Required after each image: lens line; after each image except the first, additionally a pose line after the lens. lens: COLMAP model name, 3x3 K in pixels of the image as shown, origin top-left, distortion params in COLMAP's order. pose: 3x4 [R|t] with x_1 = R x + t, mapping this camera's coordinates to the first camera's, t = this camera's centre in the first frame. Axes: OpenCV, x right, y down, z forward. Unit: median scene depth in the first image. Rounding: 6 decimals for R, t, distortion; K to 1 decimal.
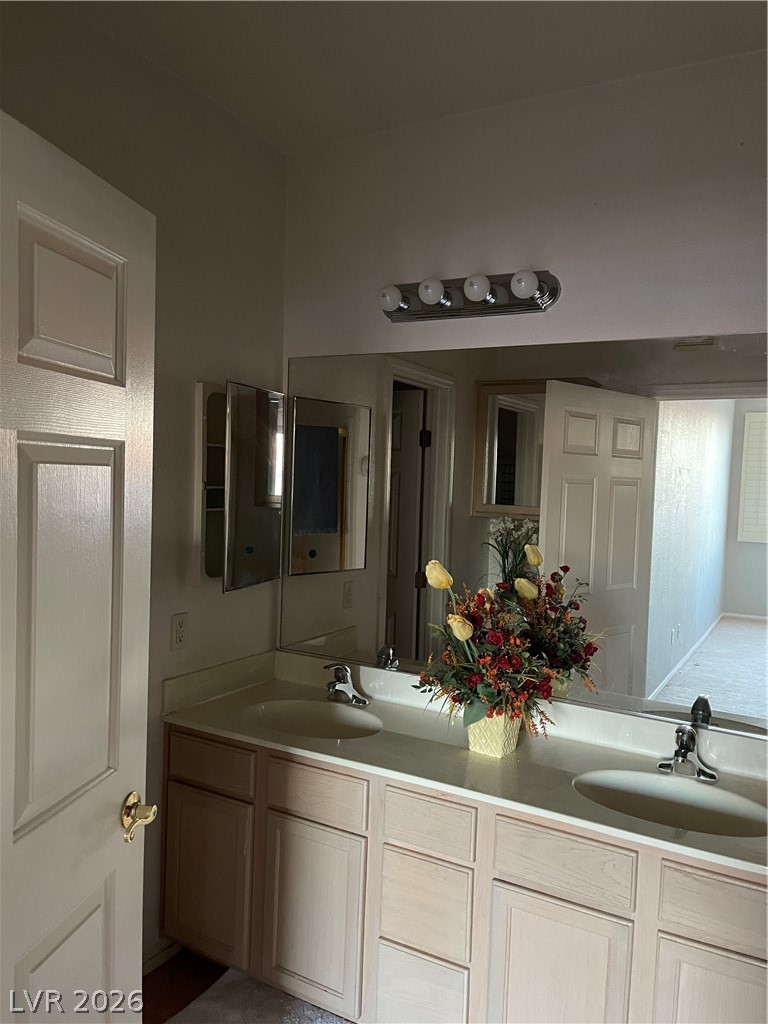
lens RADIAL K [[778.0, 0, 387.9], [0, 778.0, 515.2], [0, 0, 1]] dist [0.068244, -0.093331]
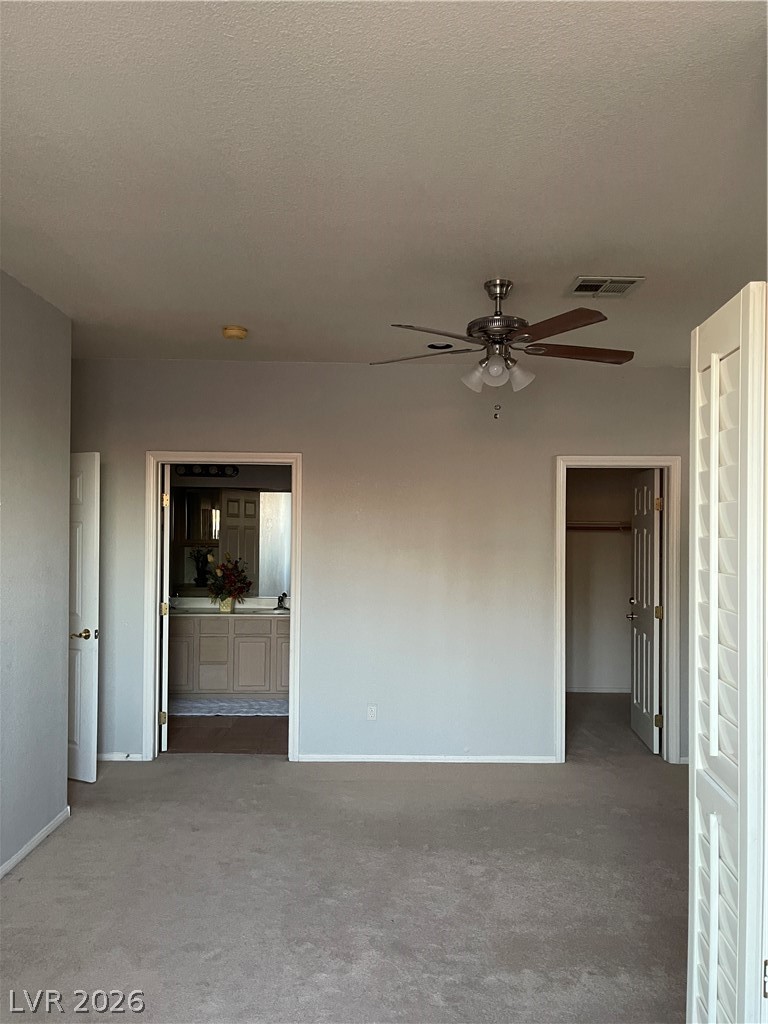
lens RADIAL K [[778.0, 0, 384.7], [0, 778.0, 516.4], [0, 0, 1]] dist [0.068244, -0.093331]
pose [[0.865646, -0.018402, 0.500318, -0.771639], [0.043212, 0.998341, -0.038046, 0.044369], [-0.498788, 0.054554, 0.865006, -1.836084]]
